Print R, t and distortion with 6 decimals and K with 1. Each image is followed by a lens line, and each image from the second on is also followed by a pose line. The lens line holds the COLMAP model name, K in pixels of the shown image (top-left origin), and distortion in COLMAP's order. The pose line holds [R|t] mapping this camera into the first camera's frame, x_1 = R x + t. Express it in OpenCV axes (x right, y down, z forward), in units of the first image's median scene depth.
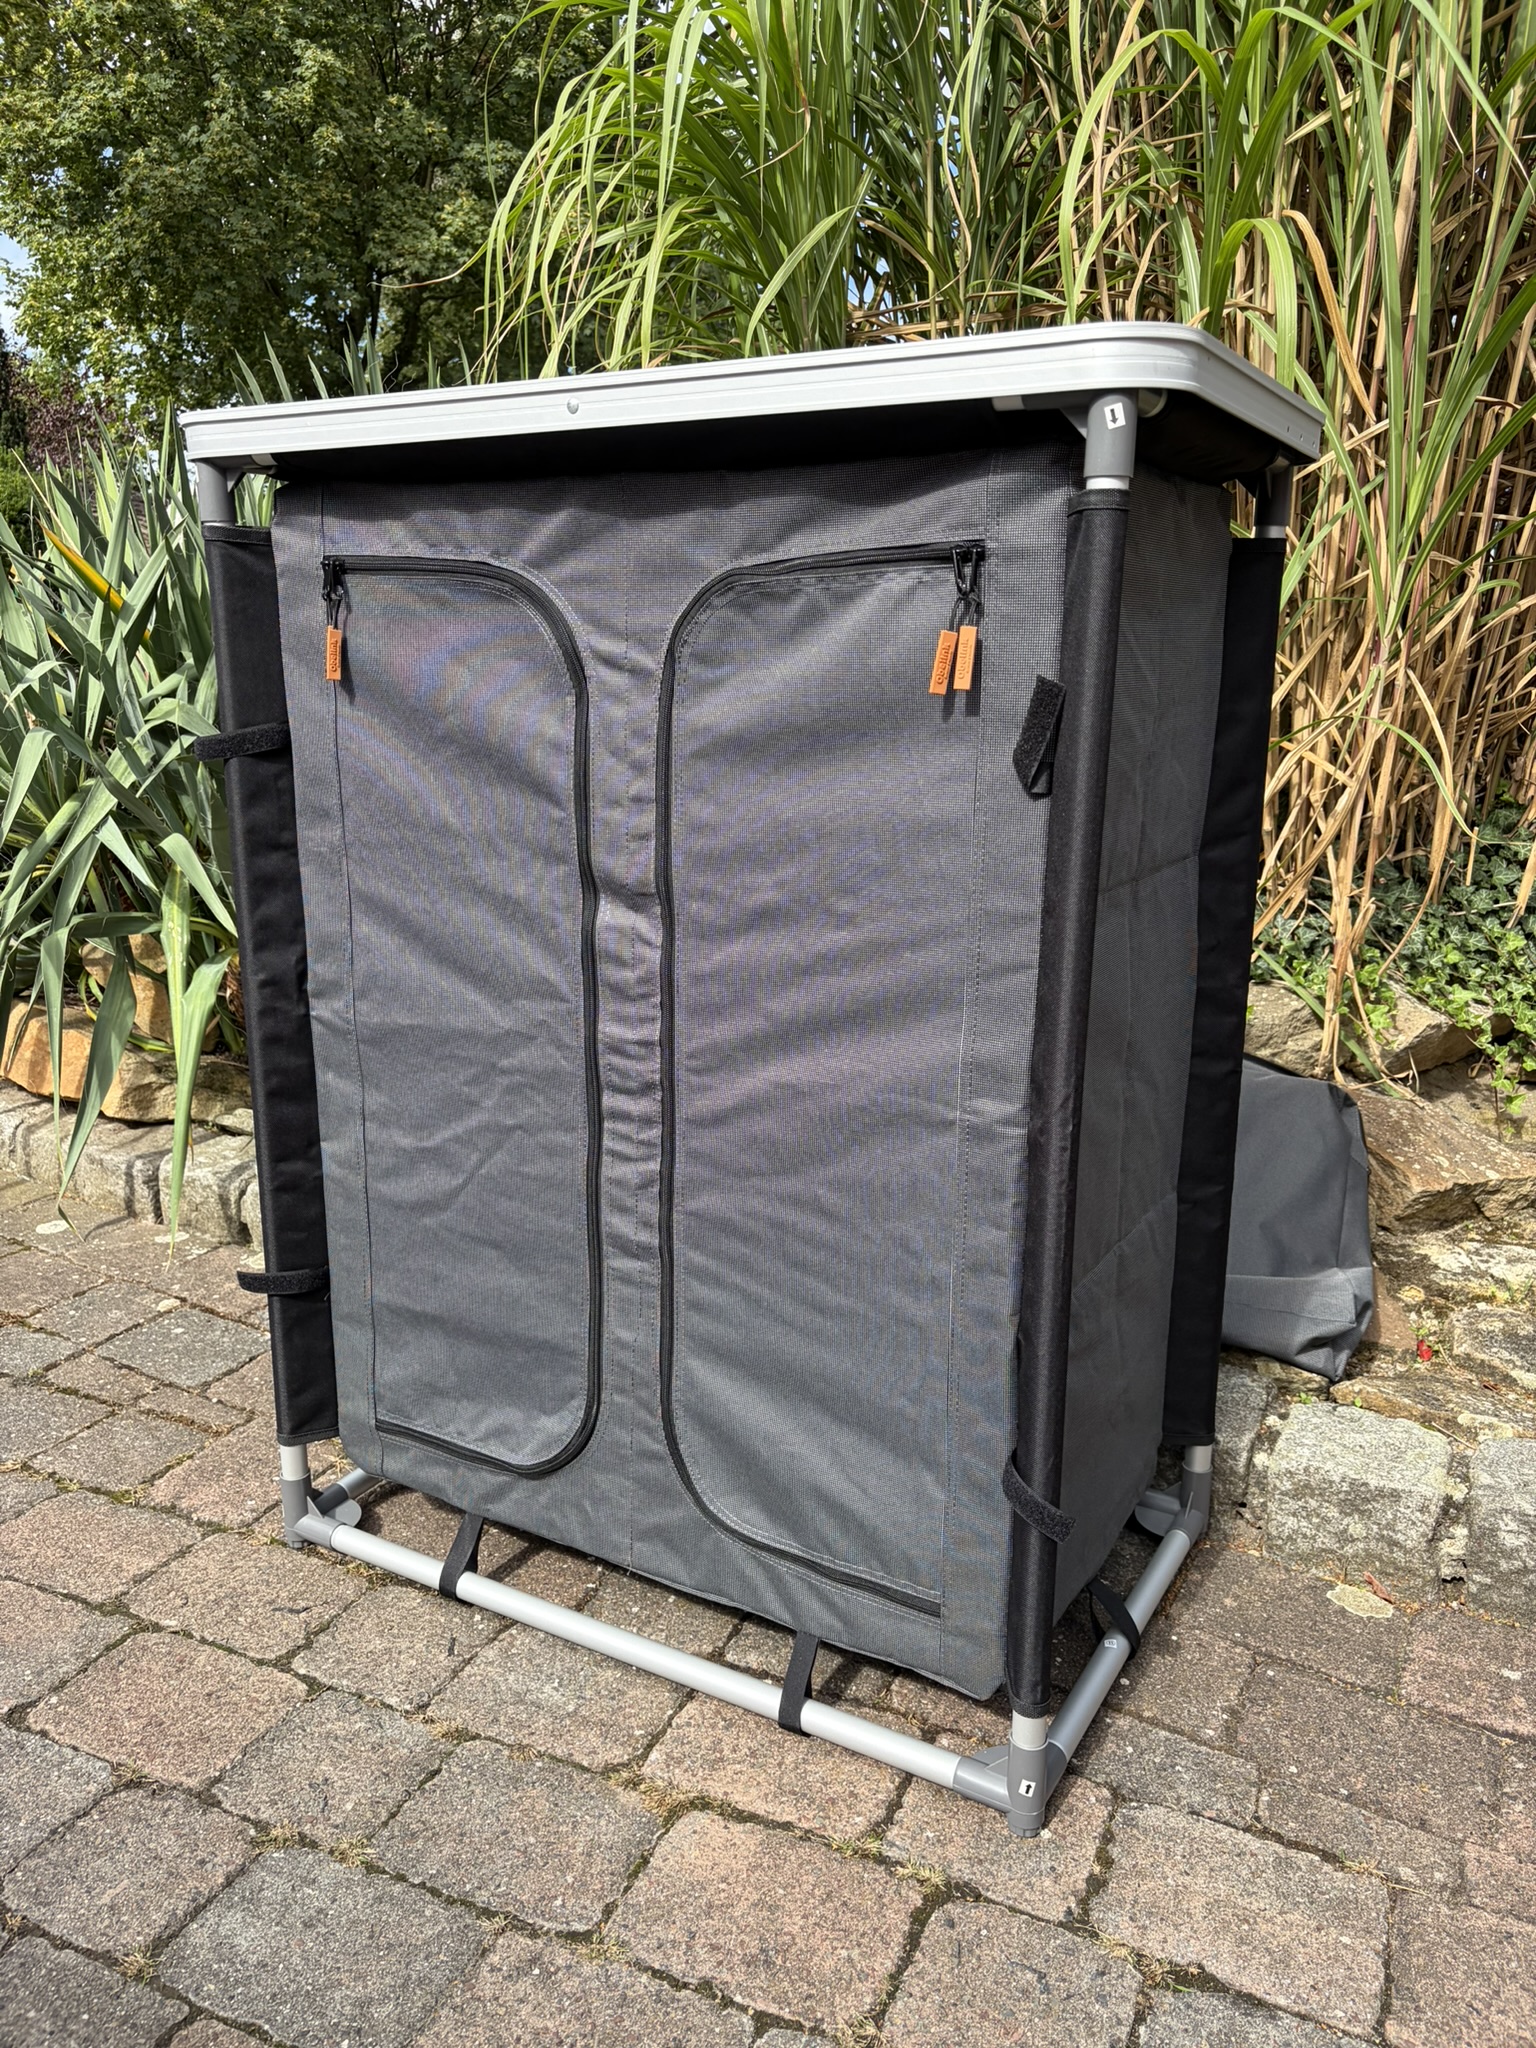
lens RADIAL K [[1561.5, 0, 768.3], [0, 1561.5, 1021.3], [0, 0, 1]] dist [0.032127, -0.029125]
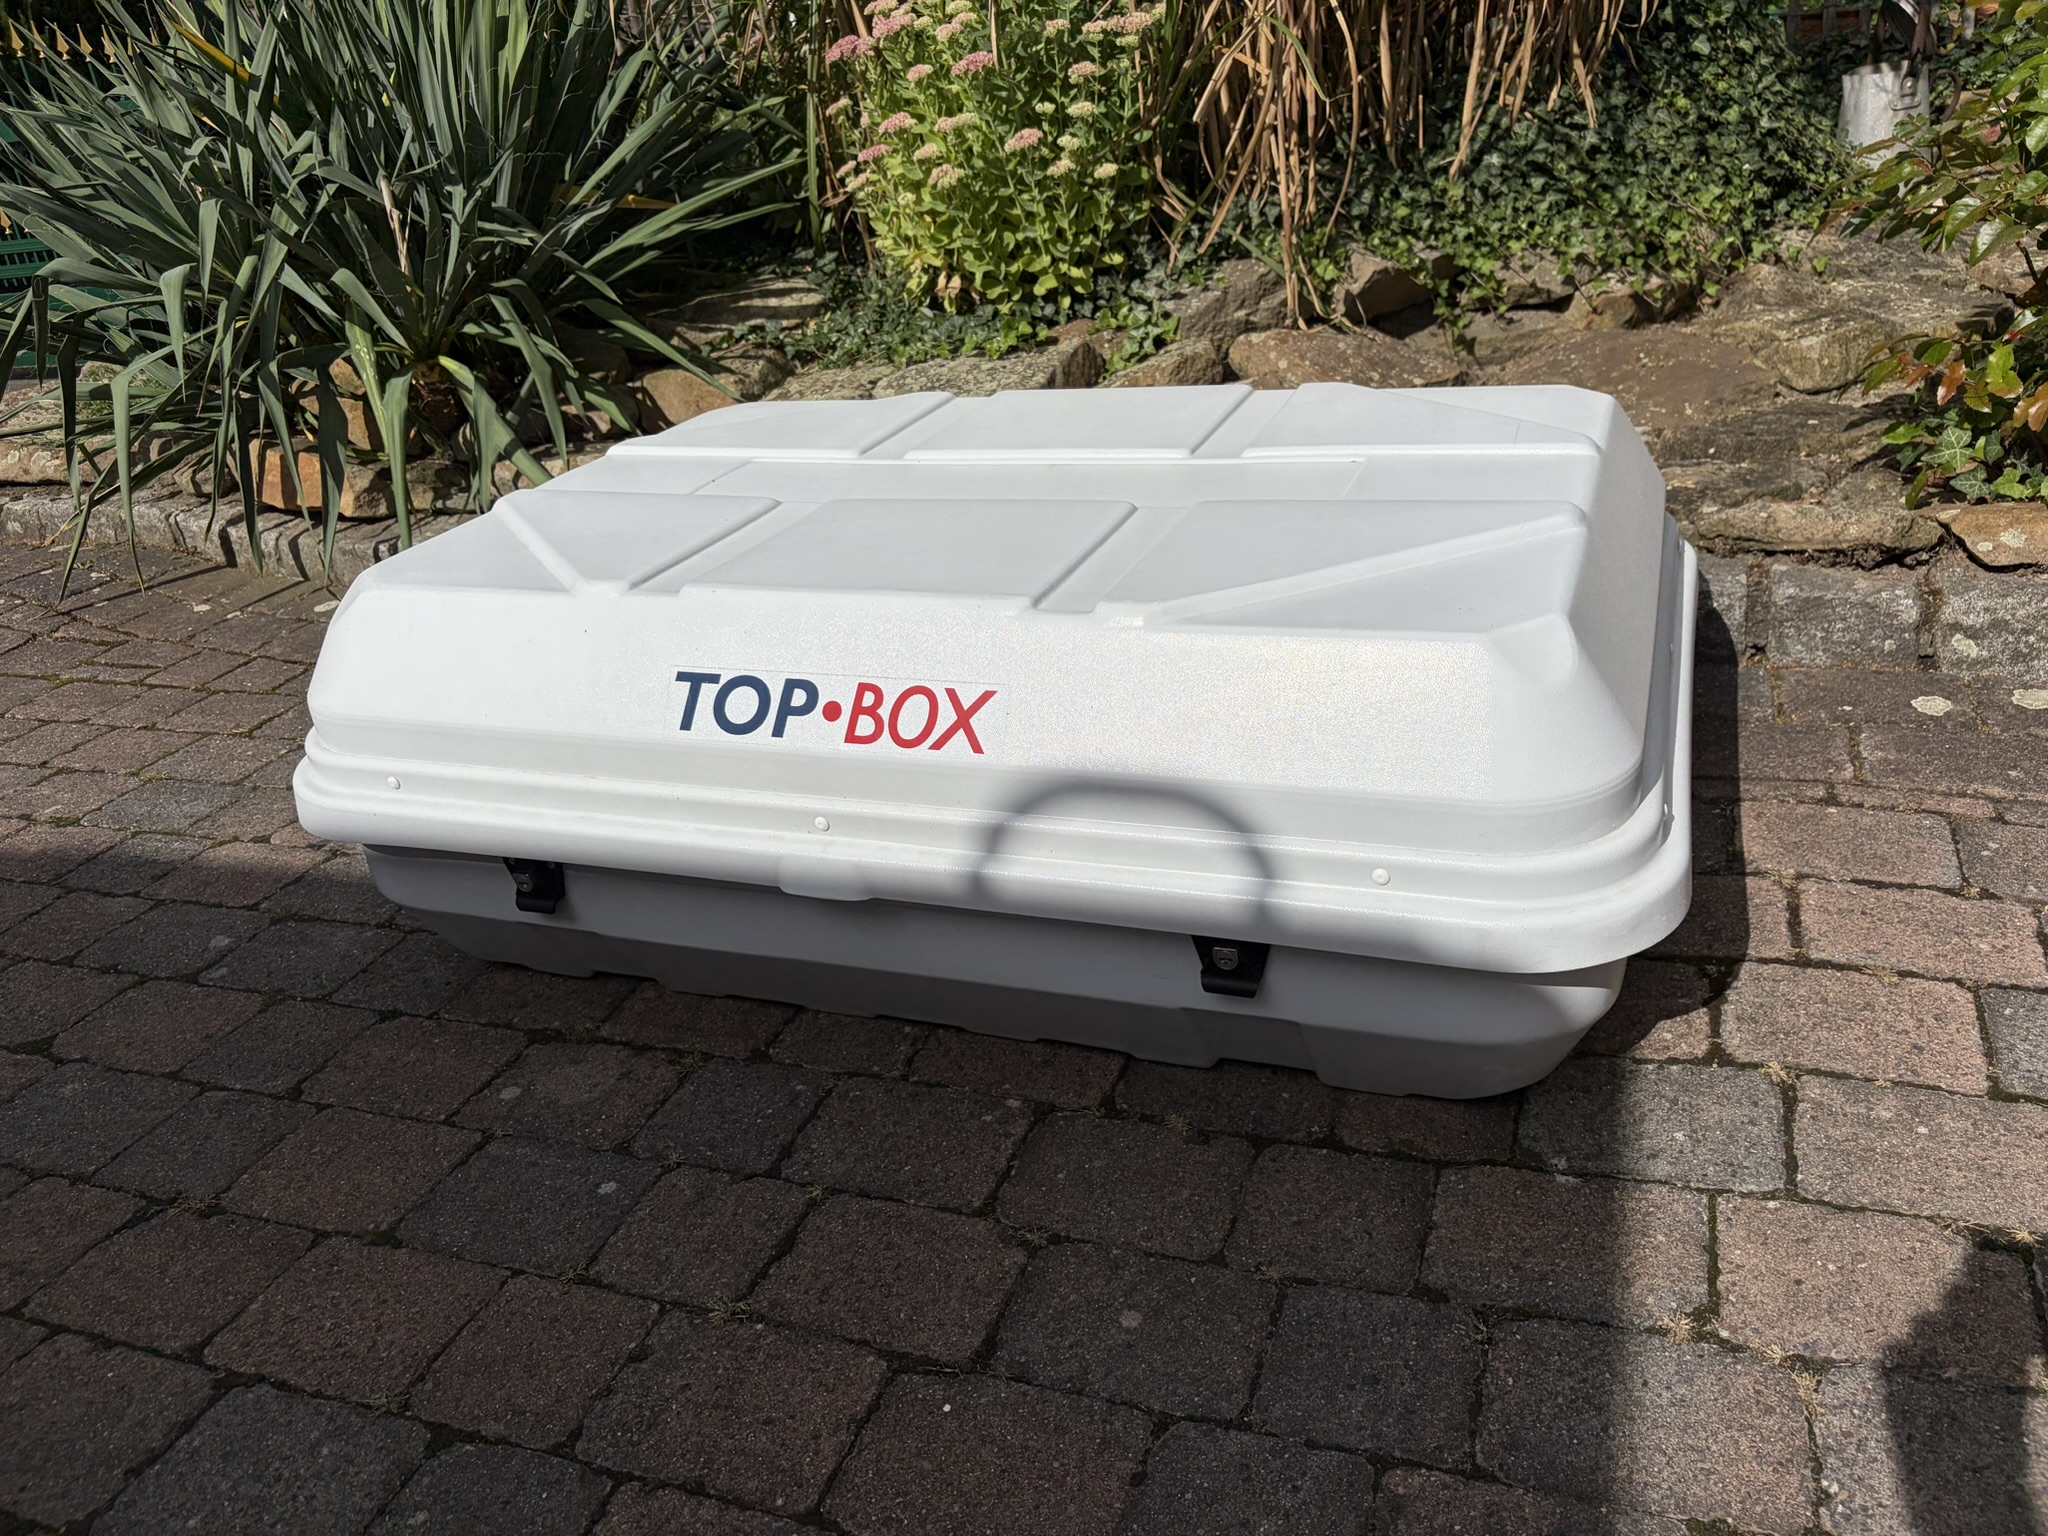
lens RADIAL K [[1561.5, 0, 1048.2], [0, 1561.5, 782.1], [0, 0, 1]] dist [0.032127, -0.029125]
pose [[0.987870, -0.155001, -0.009313, 0.173194], [0.153015, 0.961495, 0.228284, 0.103327], [-0.026430, -0.226940, 0.973550, -0.446423]]
